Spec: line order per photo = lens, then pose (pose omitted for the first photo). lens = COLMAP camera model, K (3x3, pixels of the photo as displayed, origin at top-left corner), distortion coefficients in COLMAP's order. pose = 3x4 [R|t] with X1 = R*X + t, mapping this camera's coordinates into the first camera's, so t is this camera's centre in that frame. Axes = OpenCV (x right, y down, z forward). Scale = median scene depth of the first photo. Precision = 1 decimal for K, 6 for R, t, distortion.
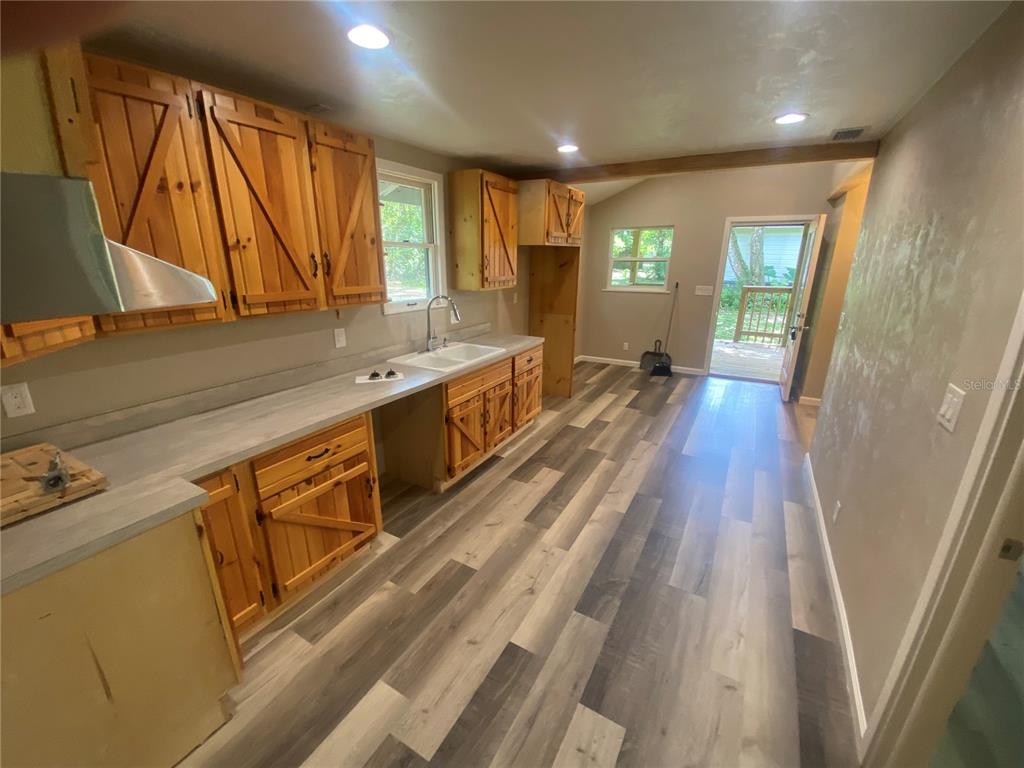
lens RADIAL K [[415.9, 0, 512.0], [0, 415.9, 384.0], [0, 0, 1]] dist [0.010898, -0.013800]
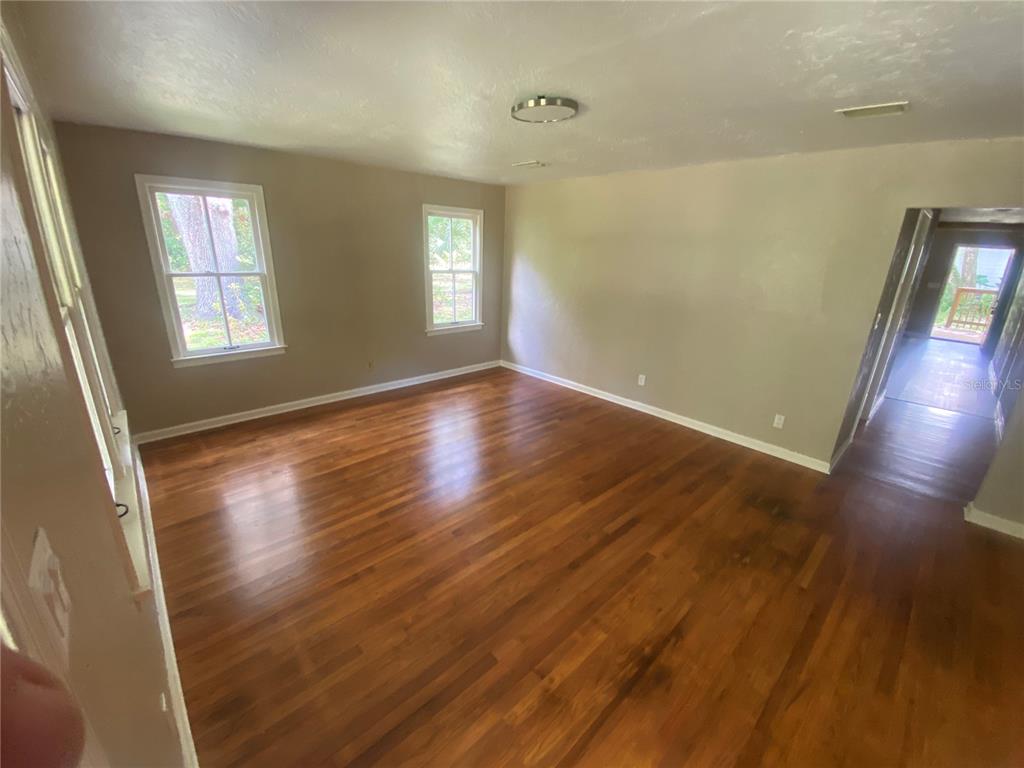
lens RADIAL K [[411.8, 0, 491.2], [0, 411.8, 376.3], [0, 0, 1]] dist [0.000389, -0.013148]
pose [[0.942356, 0.111877, -0.315356, -2.112433], [-0.113673, 0.993436, 0.012755, 1.022089], [0.314713, 0.023827, 0.948888, -3.491347]]
